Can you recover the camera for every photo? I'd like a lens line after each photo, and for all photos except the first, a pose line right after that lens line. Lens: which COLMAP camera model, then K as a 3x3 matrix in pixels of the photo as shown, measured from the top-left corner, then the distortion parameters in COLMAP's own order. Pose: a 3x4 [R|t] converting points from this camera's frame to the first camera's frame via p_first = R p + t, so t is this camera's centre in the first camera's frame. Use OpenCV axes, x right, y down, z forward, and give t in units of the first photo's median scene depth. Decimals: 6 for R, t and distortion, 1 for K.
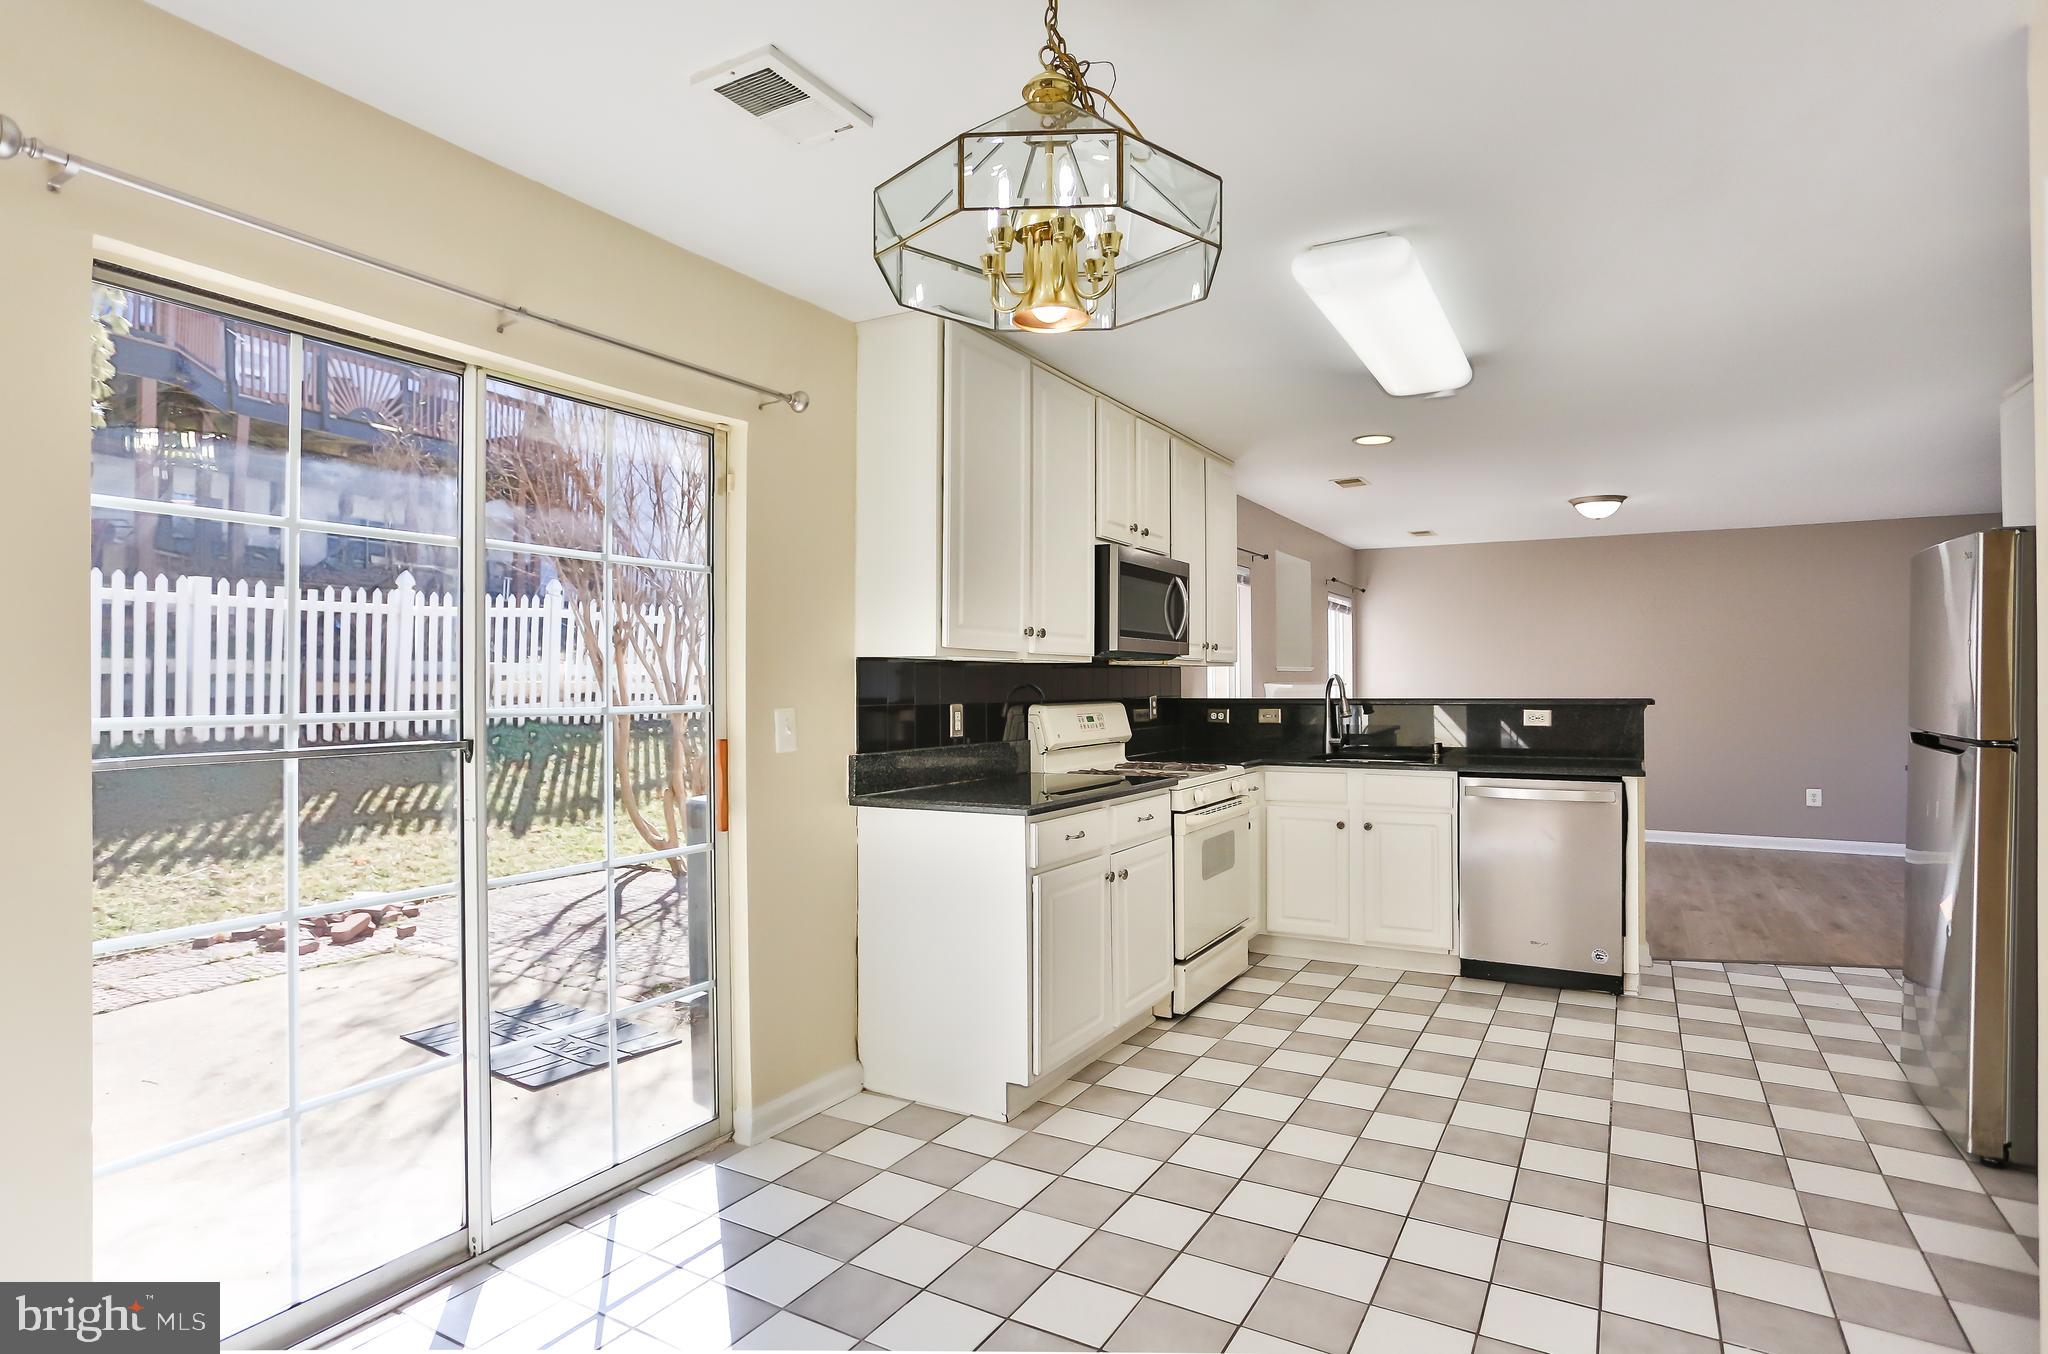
lens RADIAL K [[1118.6, 0, 1010.9], [0, 1118.6, 678.2], [0, 0, 1]] dist [-0.054456, 0.006804]
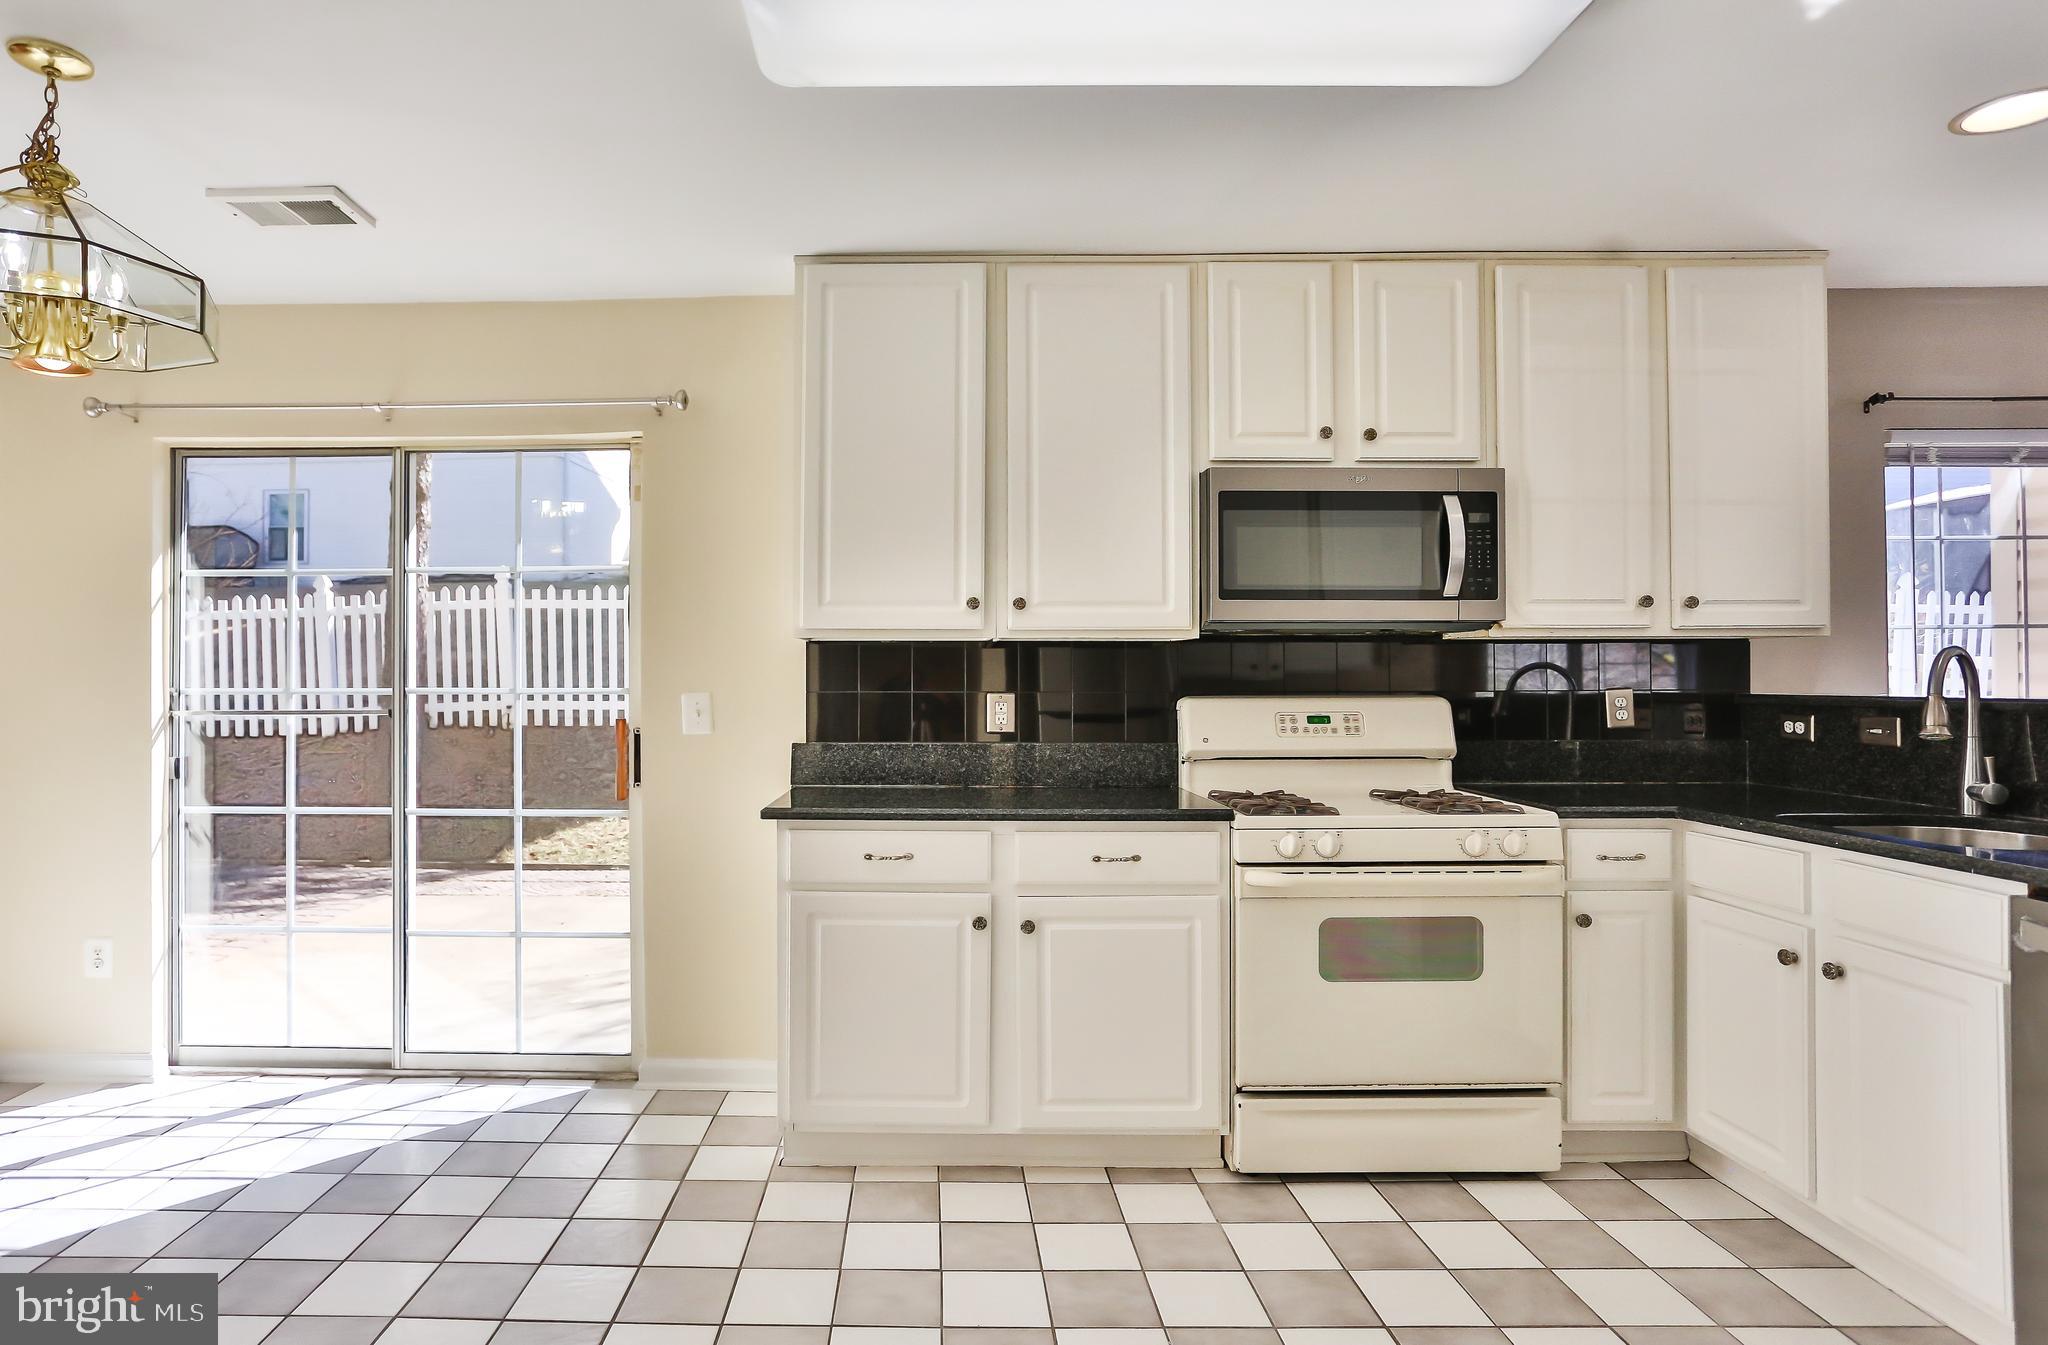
lens RADIAL K [[1168.5, 0, 1023.5], [0, 1168.5, 675.9], [0, 0, 1]] dist [-0.034054, -0.000037]
pose [[0.482855, -0.001625, -0.875699, 0.751226], [0.005534, 0.999984, 0.001196, 0.009927], [0.875683, -0.005423, 0.482856, 0.608881]]
